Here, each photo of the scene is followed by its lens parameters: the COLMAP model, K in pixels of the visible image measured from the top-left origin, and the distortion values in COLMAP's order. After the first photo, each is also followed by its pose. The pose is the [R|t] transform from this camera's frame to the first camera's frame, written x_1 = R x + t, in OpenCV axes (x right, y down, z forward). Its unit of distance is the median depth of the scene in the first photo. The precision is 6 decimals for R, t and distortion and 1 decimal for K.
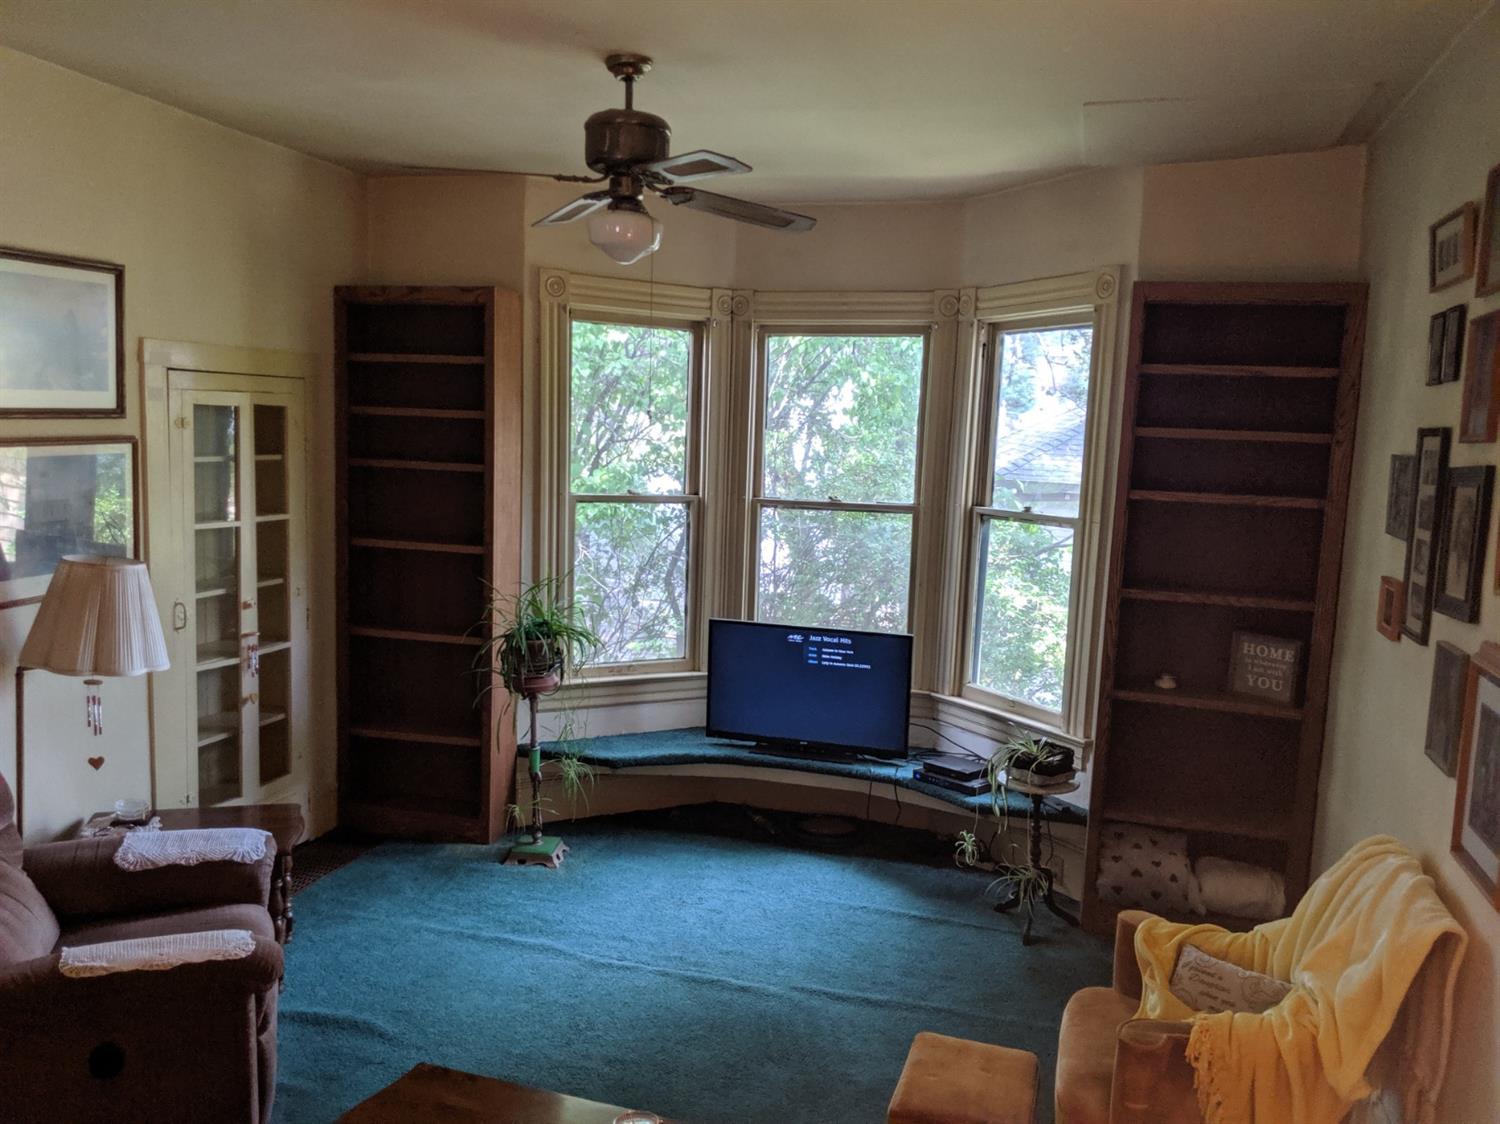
lens RADIAL K [[1193.4, 0, 749.9], [0, 1193.4, 563.6], [0, 0, 1]] dist [0.002461, 0.002411]
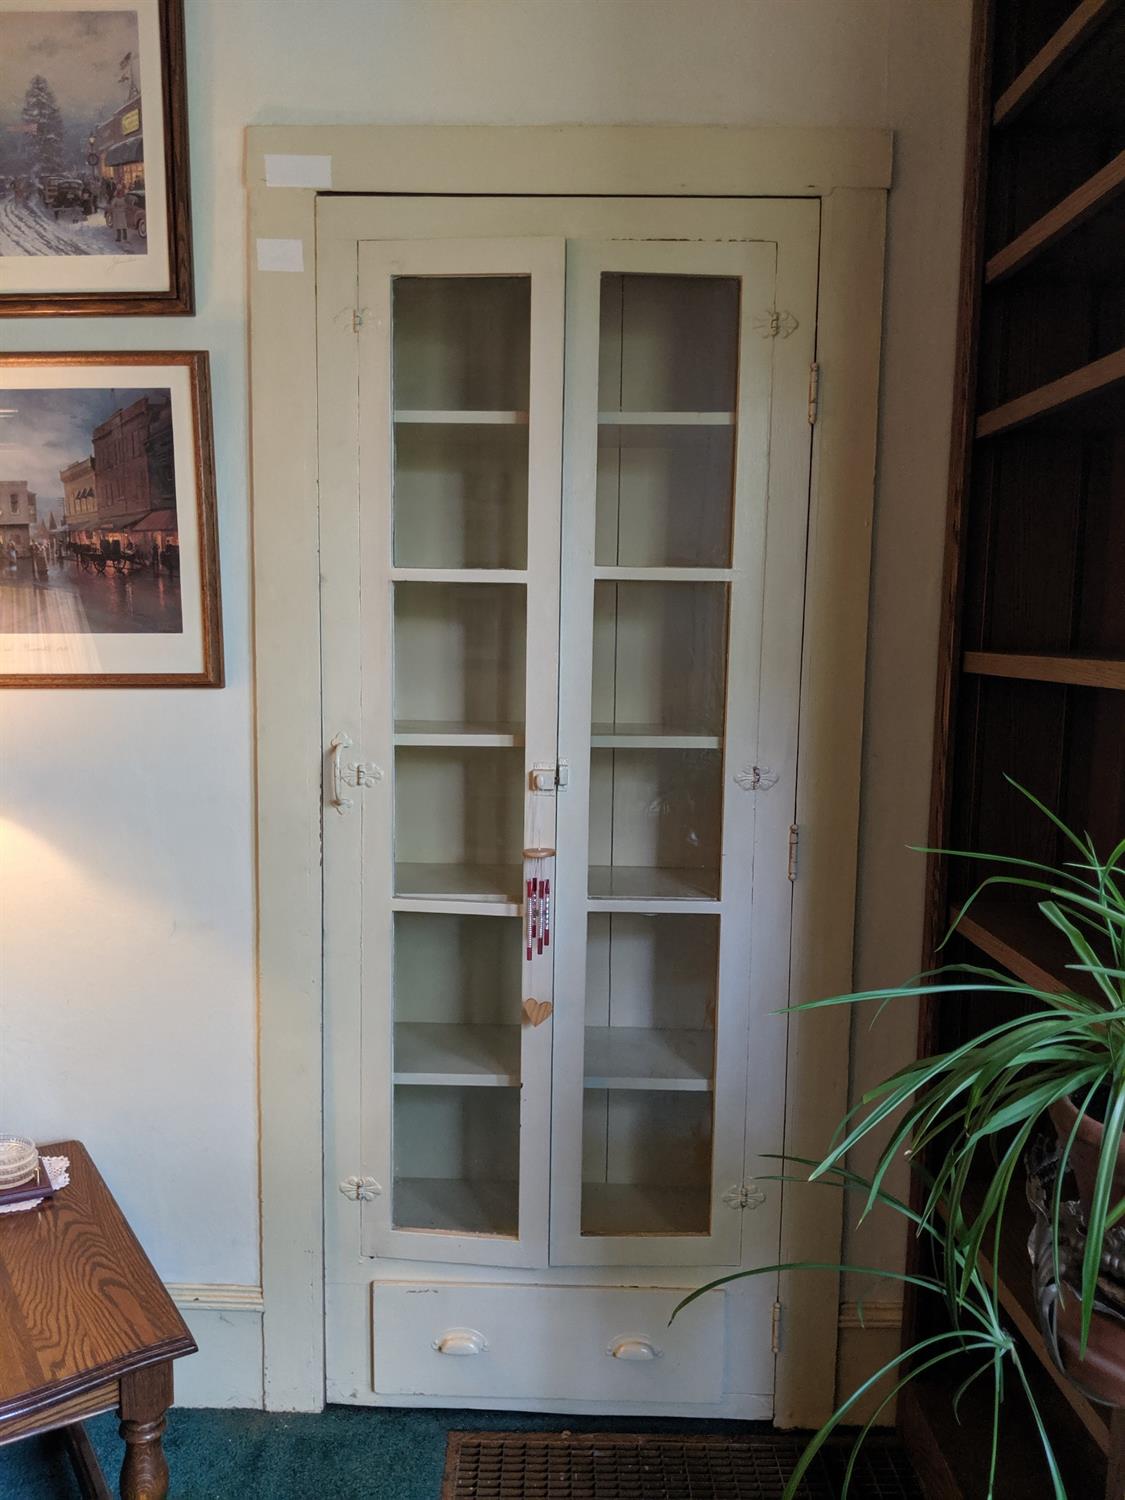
lens RADIAL K [[1193.4, 0, 562.1], [0, 1193.4, 755.4], [0, 0, 1]] dist [0.002461, 0.002411]
pose [[0.252234, 0.070343, -0.965106, -0.030325], [-0.115854, 0.992376, 0.042052, 0.009124], [0.960706, 0.101204, 0.258460, 0.901148]]
